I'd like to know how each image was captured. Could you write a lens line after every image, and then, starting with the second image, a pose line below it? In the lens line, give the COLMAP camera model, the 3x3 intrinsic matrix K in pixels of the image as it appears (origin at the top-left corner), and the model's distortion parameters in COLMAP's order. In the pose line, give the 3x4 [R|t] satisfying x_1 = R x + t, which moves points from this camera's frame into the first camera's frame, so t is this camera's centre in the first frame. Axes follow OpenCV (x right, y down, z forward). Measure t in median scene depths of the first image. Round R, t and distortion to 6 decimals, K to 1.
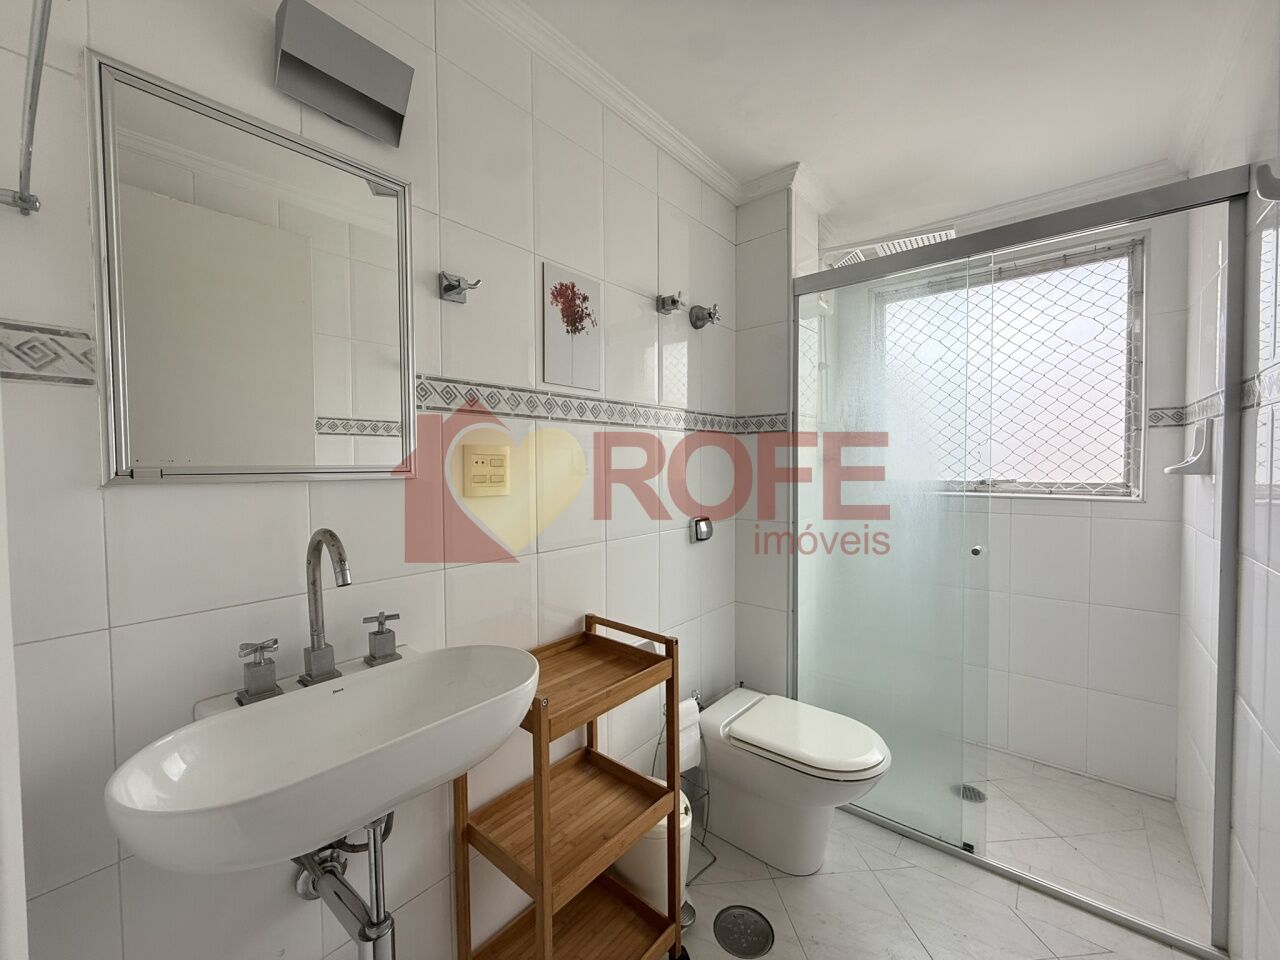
lens RADIAL K [[508.4, 0, 642.5], [0, 508.4, 482.8], [0, 0, 1]] dist [0.000195, 0.000284]
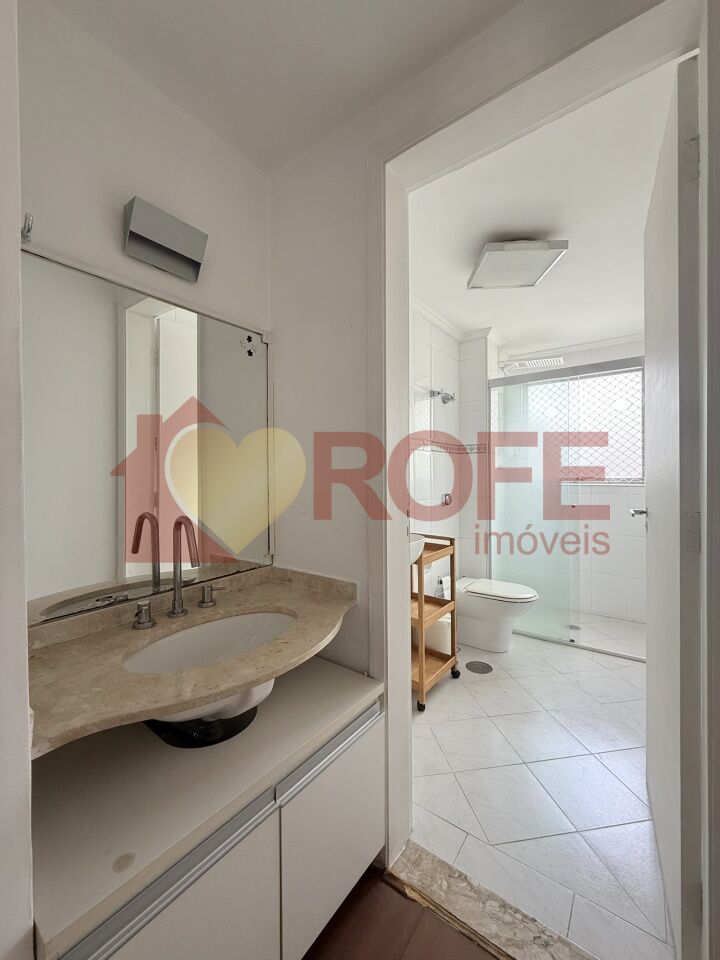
lens RADIAL K [[381.3, 0, 359.0], [0, 381.3, 476.9], [0, 0, 1]] dist [0.000195, 0.000284]
pose [[0.998385, 0.002989, 0.056724, -0.322797], [-0.001470, 0.999640, -0.026788, 0.041867], [-0.056783, 0.026661, 0.998030, -0.527461]]
